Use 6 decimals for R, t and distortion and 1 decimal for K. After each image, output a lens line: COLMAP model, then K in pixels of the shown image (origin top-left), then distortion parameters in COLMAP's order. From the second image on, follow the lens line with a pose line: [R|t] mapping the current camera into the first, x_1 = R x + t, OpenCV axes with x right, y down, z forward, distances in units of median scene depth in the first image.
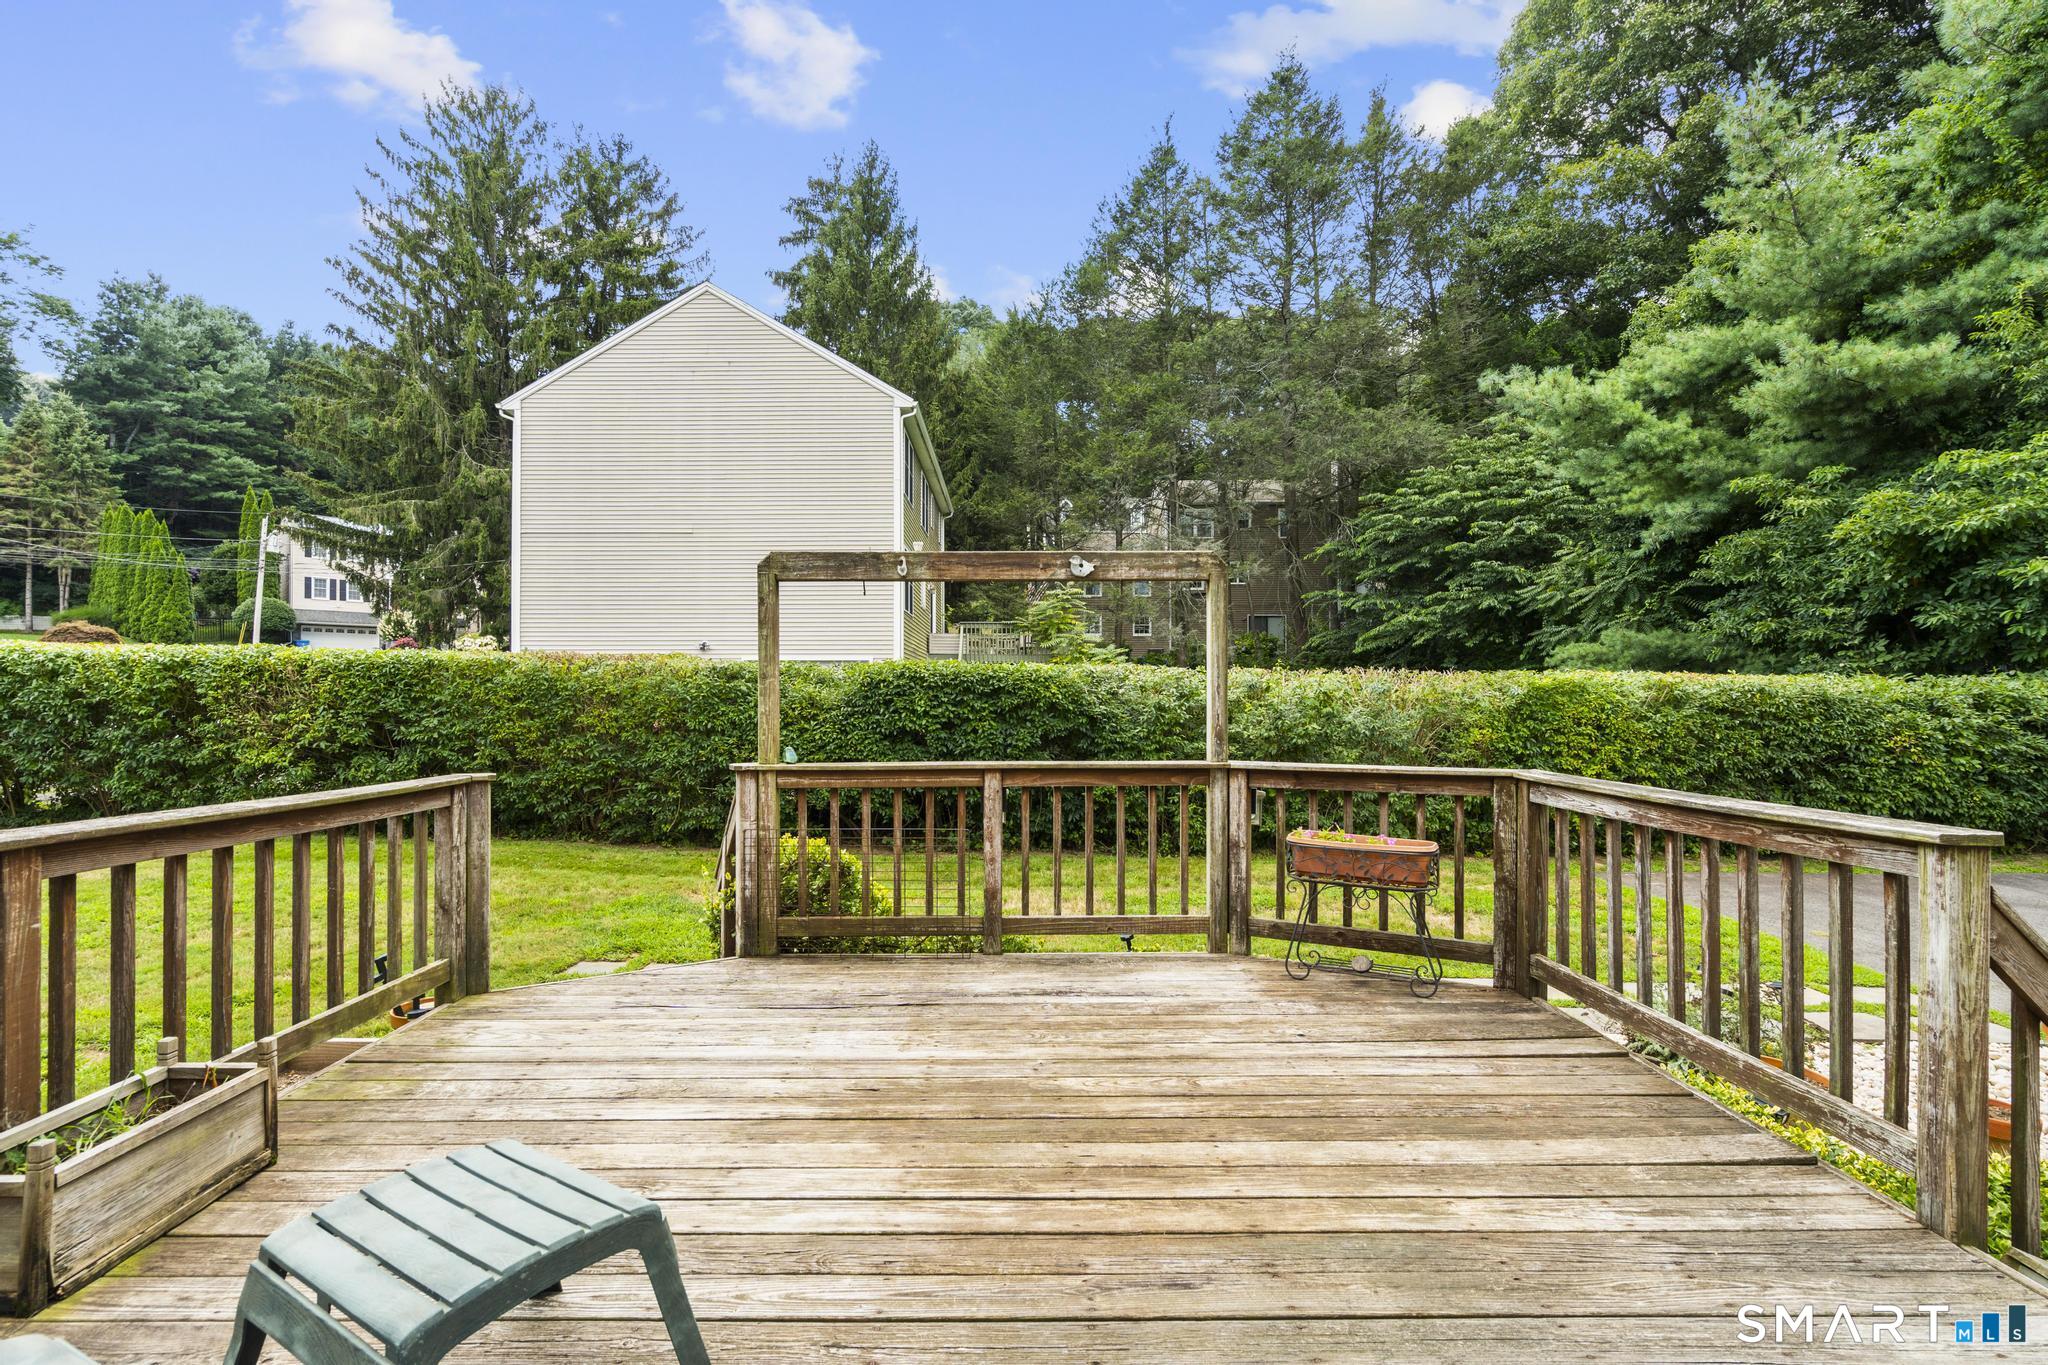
lens RADIAL K [[929.8, 0, 1030.5], [0, 929.8, 700.9], [0, 0, 1]] dist [-0.008643, 0.004181]
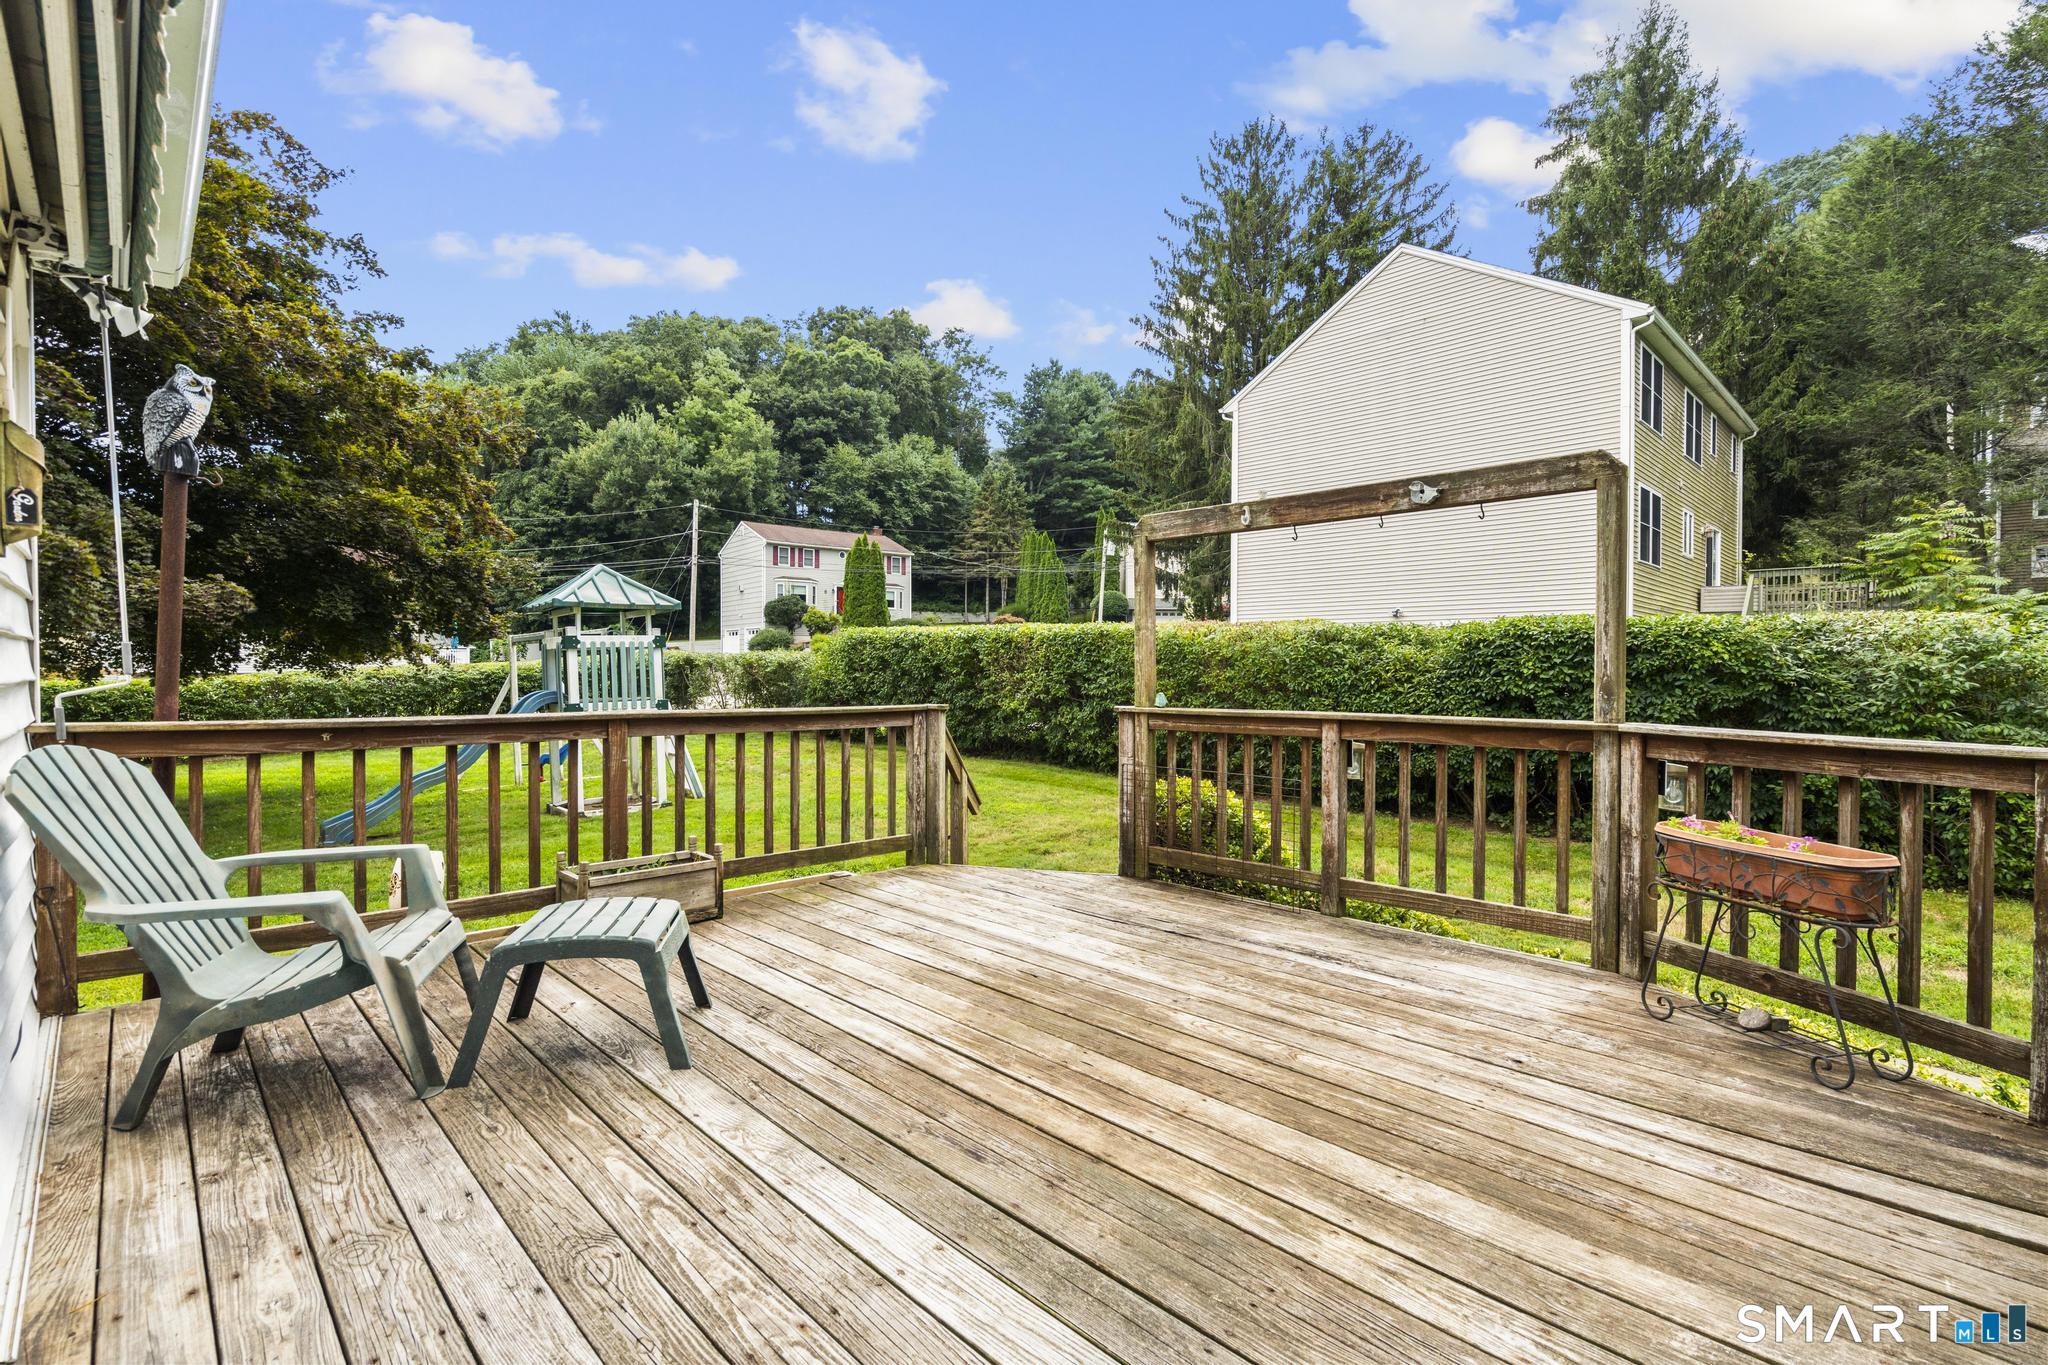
lens RADIAL K [[929.8, 0, 1025.7], [0, 929.8, 683.3], [0, 0, 1]] dist [-0.008643, 0.004181]
pose [[0.696327, 0.012970, -0.717608, 0.473525], [-0.005244, 0.999902, 0.012983, 0.029013], [0.717706, -0.005277, 0.696326, 0.137094]]
